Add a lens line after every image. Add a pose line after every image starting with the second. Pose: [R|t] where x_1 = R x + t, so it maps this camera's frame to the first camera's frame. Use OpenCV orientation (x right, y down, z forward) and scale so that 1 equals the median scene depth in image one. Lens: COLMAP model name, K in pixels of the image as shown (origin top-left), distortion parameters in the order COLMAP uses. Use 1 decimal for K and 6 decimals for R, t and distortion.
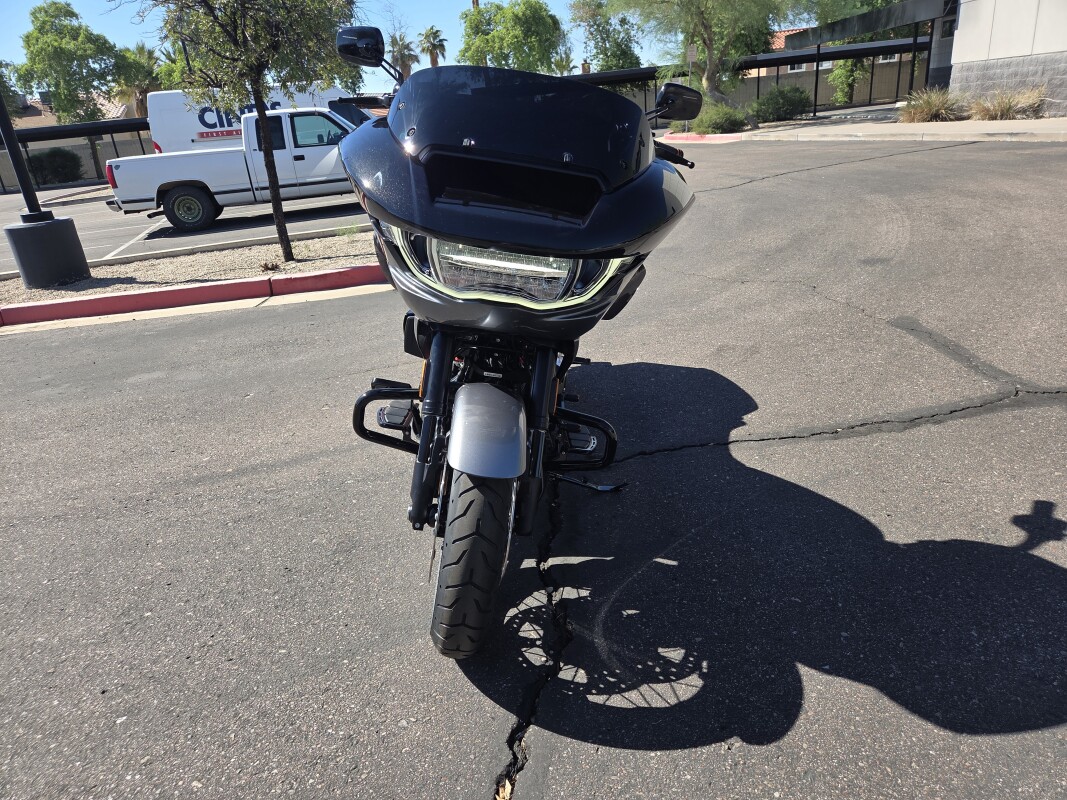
lens RADIAL K [[730.1, 0, 525.0], [0, 730.1, 395.5], [0, 0, 1]] dist [0.068159, -0.059905]
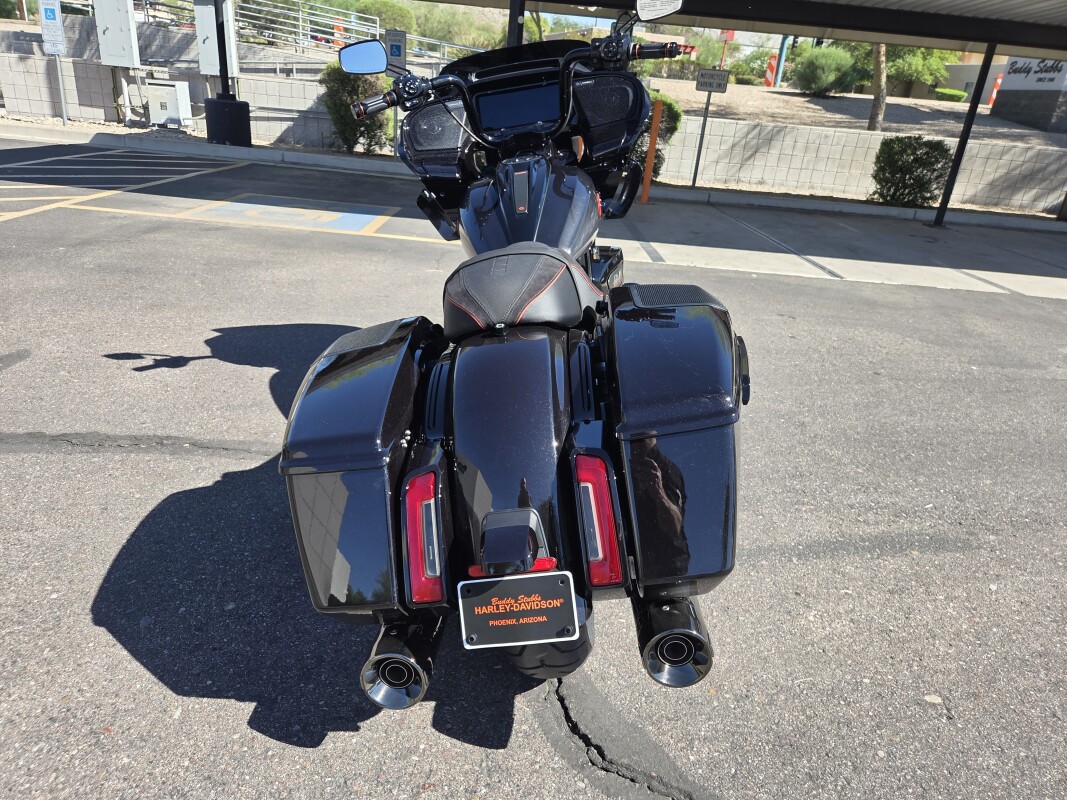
lens RADIAL K [[730.1, 0, 525.0], [0, 730.1, 395.5], [0, 0, 1]] dist [0.068159, -0.059905]
pose [[-0.998136, -0.007107, 0.060620, -0.065658], [0.036707, 0.723612, 0.689230, -0.574966], [-0.048764, 0.690170, -0.722002, 1.571717]]
